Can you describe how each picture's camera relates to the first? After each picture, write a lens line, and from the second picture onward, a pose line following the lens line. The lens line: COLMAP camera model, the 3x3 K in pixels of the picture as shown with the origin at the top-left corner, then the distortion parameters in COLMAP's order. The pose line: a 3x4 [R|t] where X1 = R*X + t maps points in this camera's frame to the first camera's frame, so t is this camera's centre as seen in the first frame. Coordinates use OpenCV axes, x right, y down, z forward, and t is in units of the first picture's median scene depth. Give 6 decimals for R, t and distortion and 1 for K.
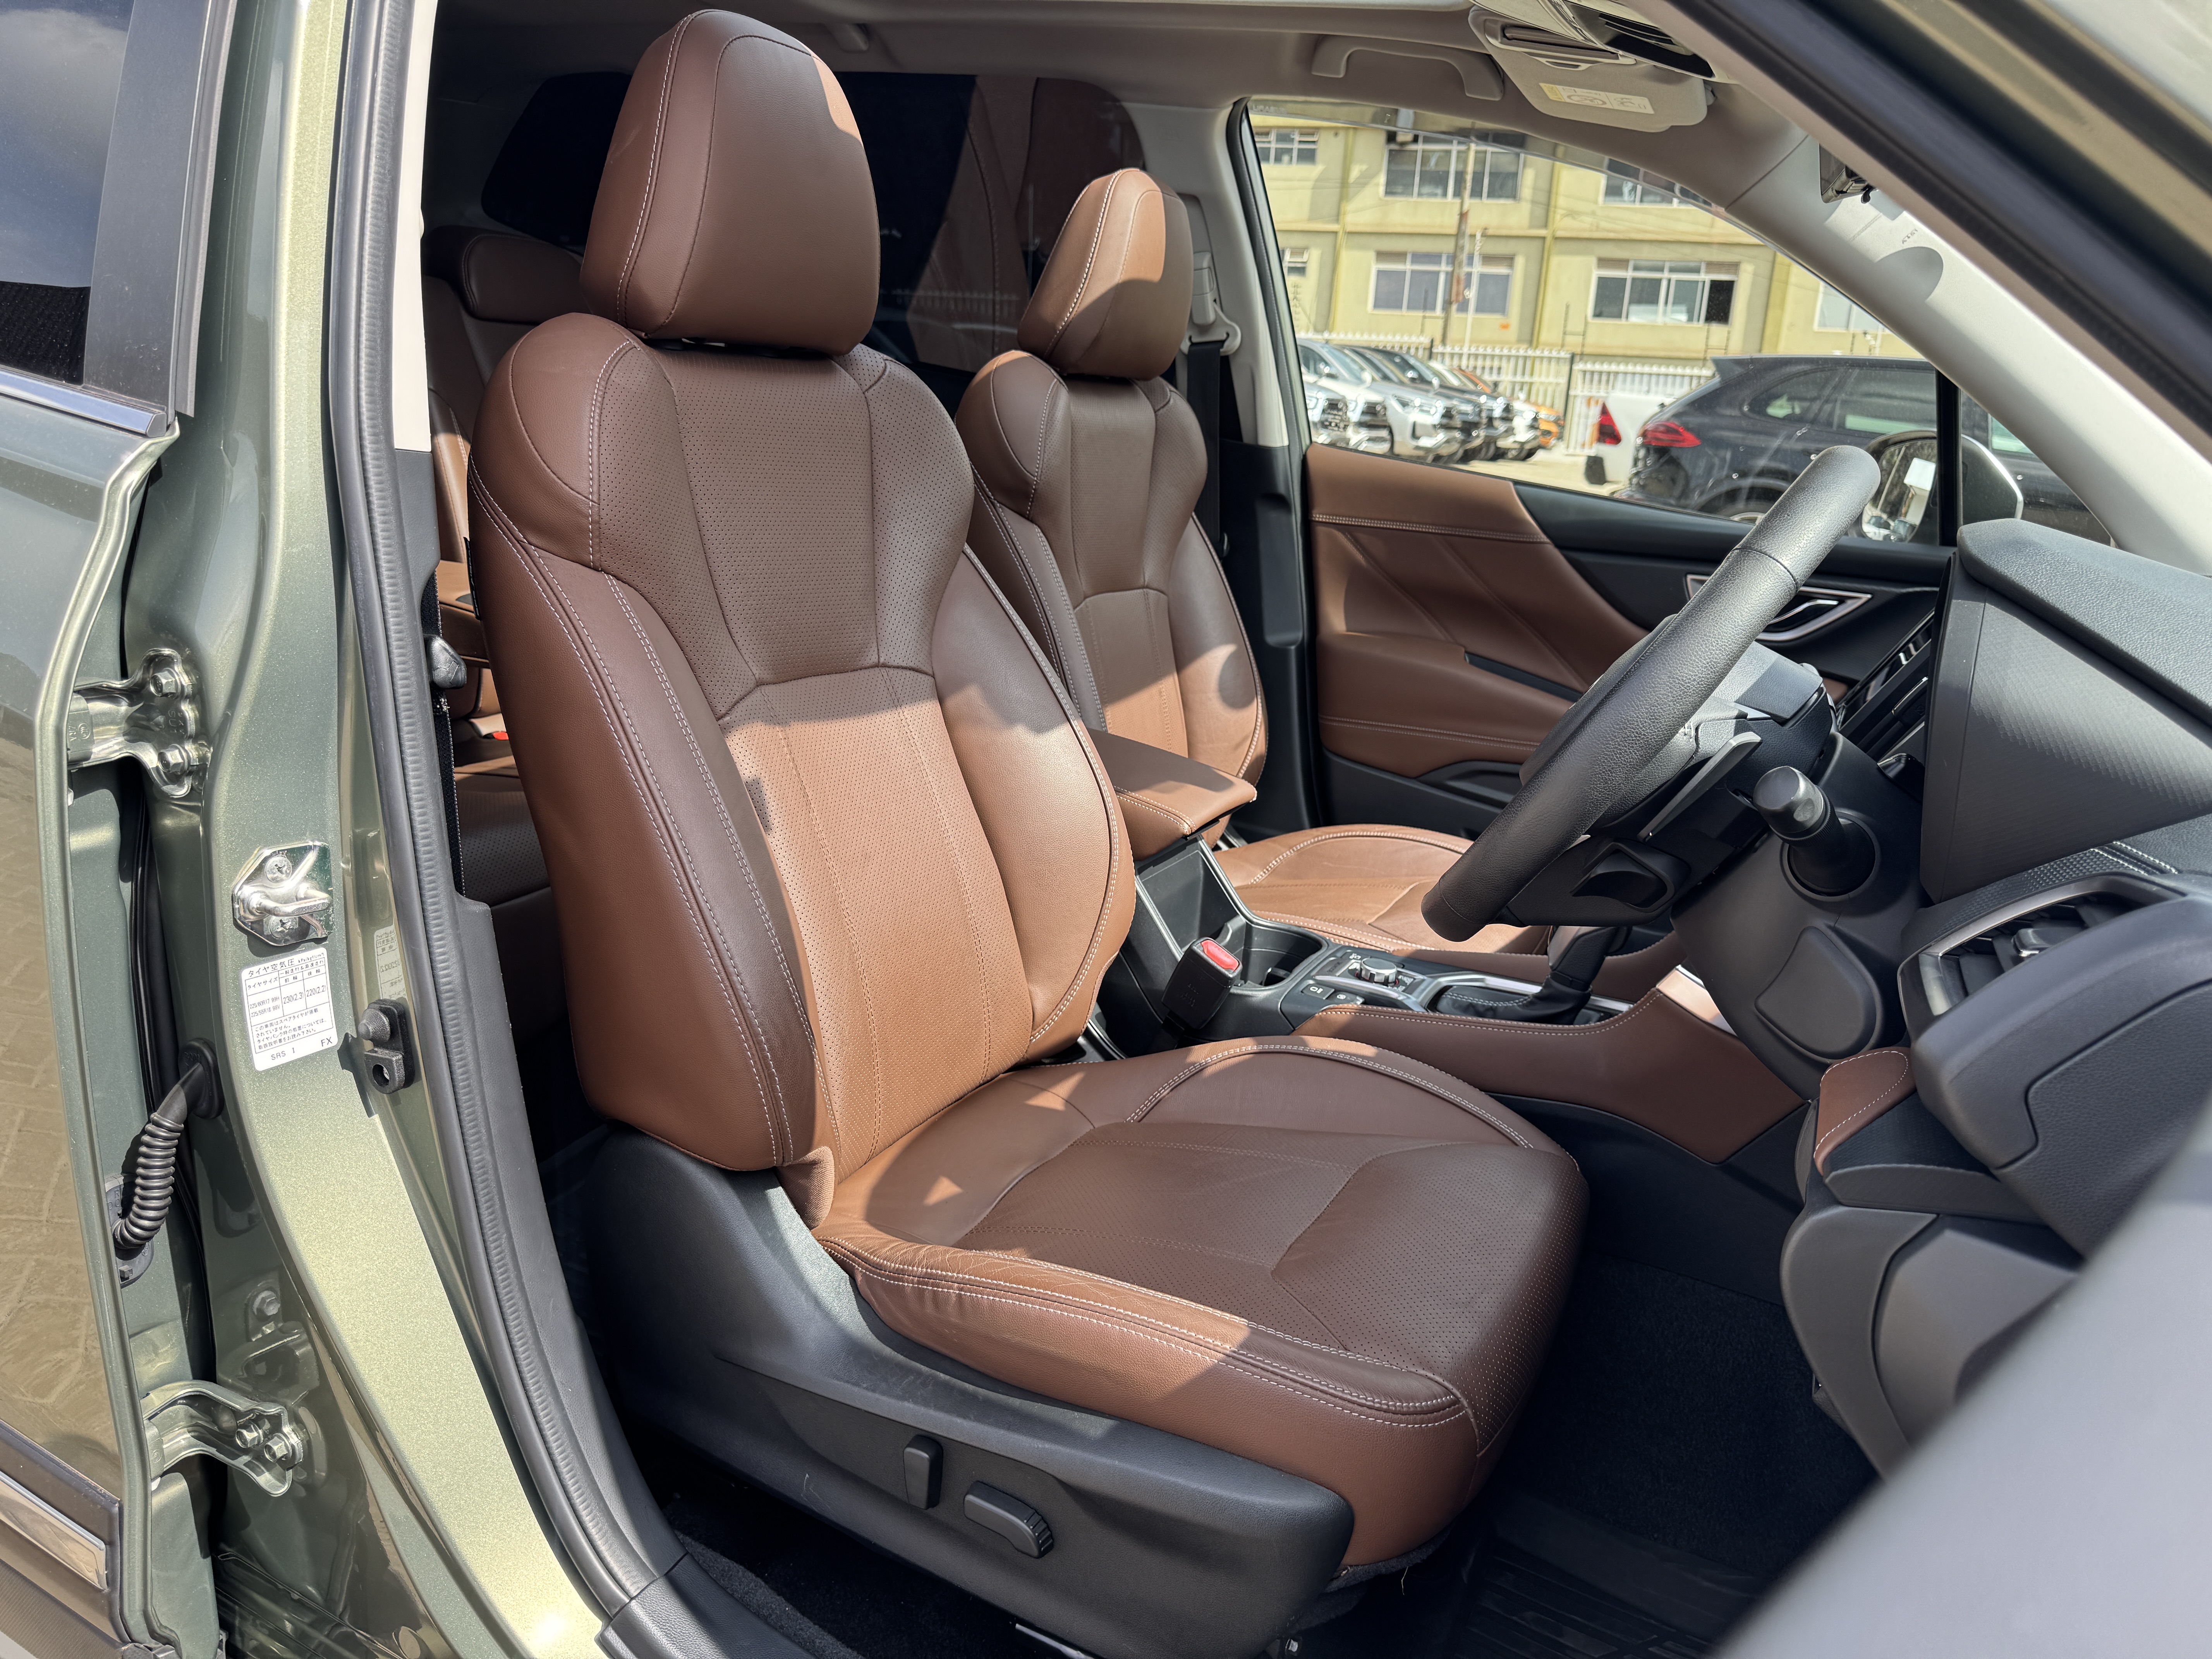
lens RADIAL K [[1593.3, 0, 1106.0], [0, 1593.3, 829.5], [0, 0, 1]] dist [-0.005468, -0.007495]
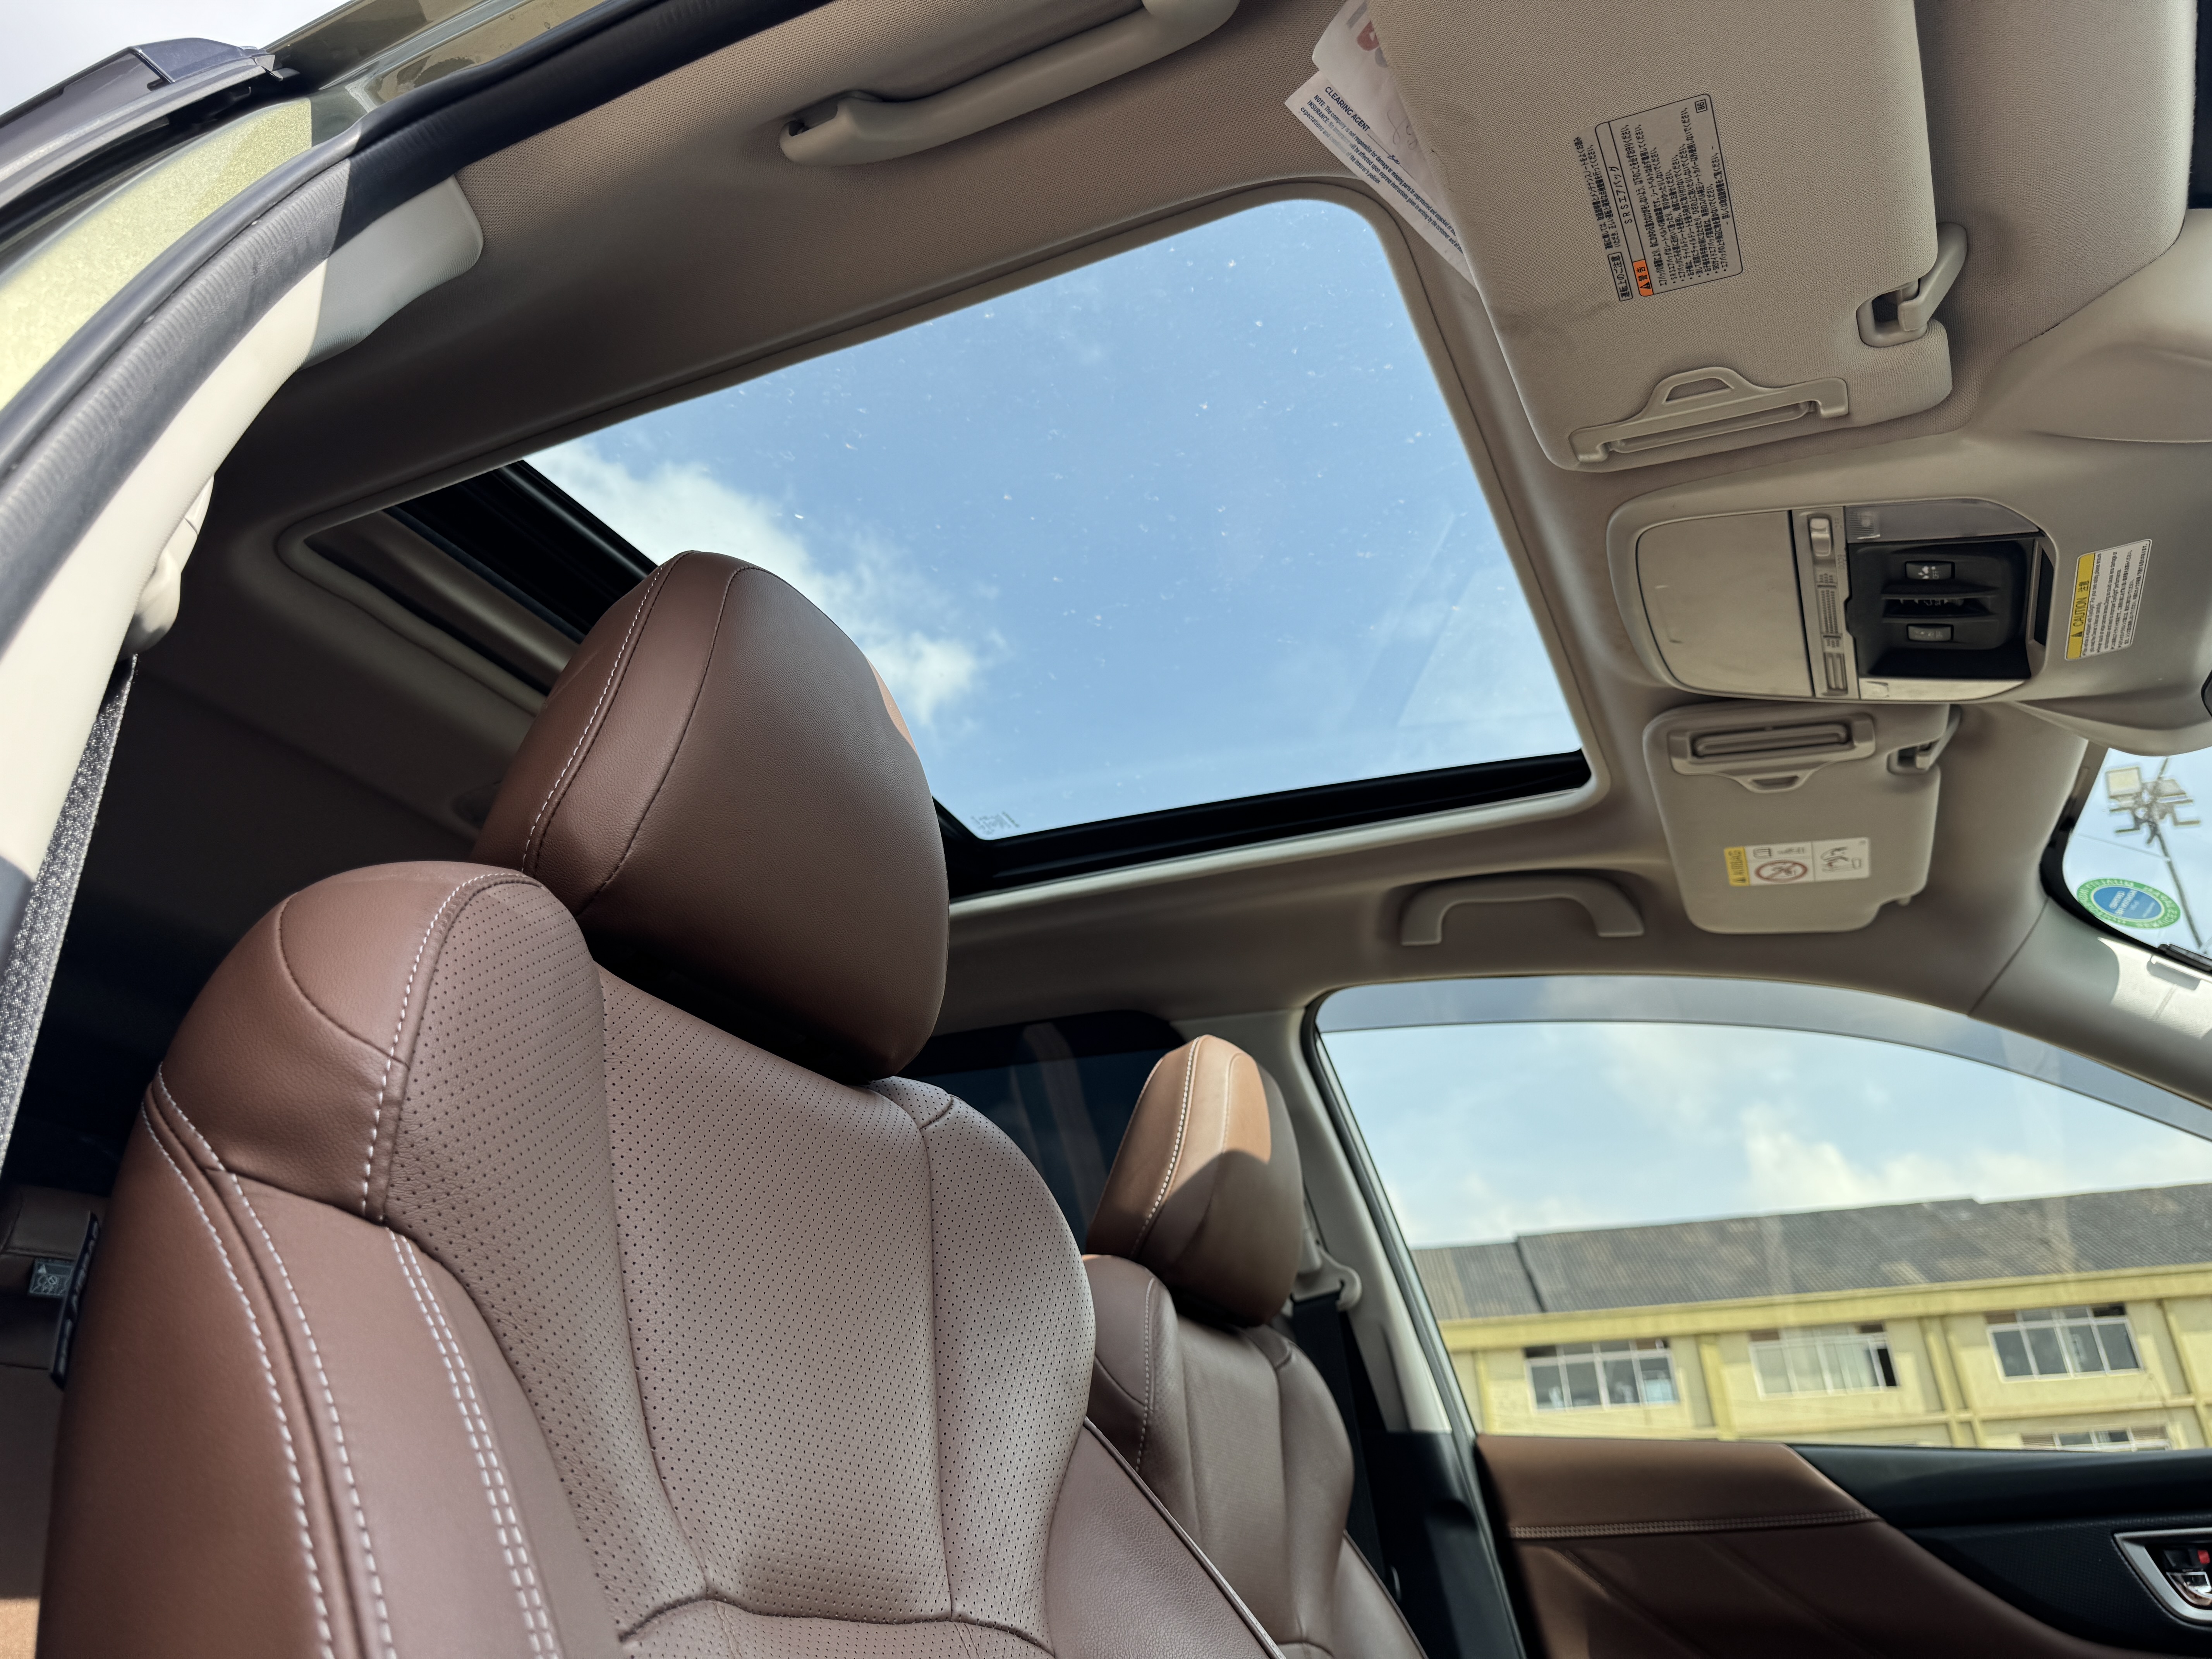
lens RADIAL K [[1593.3, 0, 1106.0], [0, 1593.3, 829.5], [0, 0, 1]] dist [-0.005468, -0.007495]
pose [[0.995472, -0.062054, 0.072012, -0.086393], [0.094597, 0.721358, -0.686071, 0.043880], [-0.009373, 0.689776, 0.723962, 0.360948]]
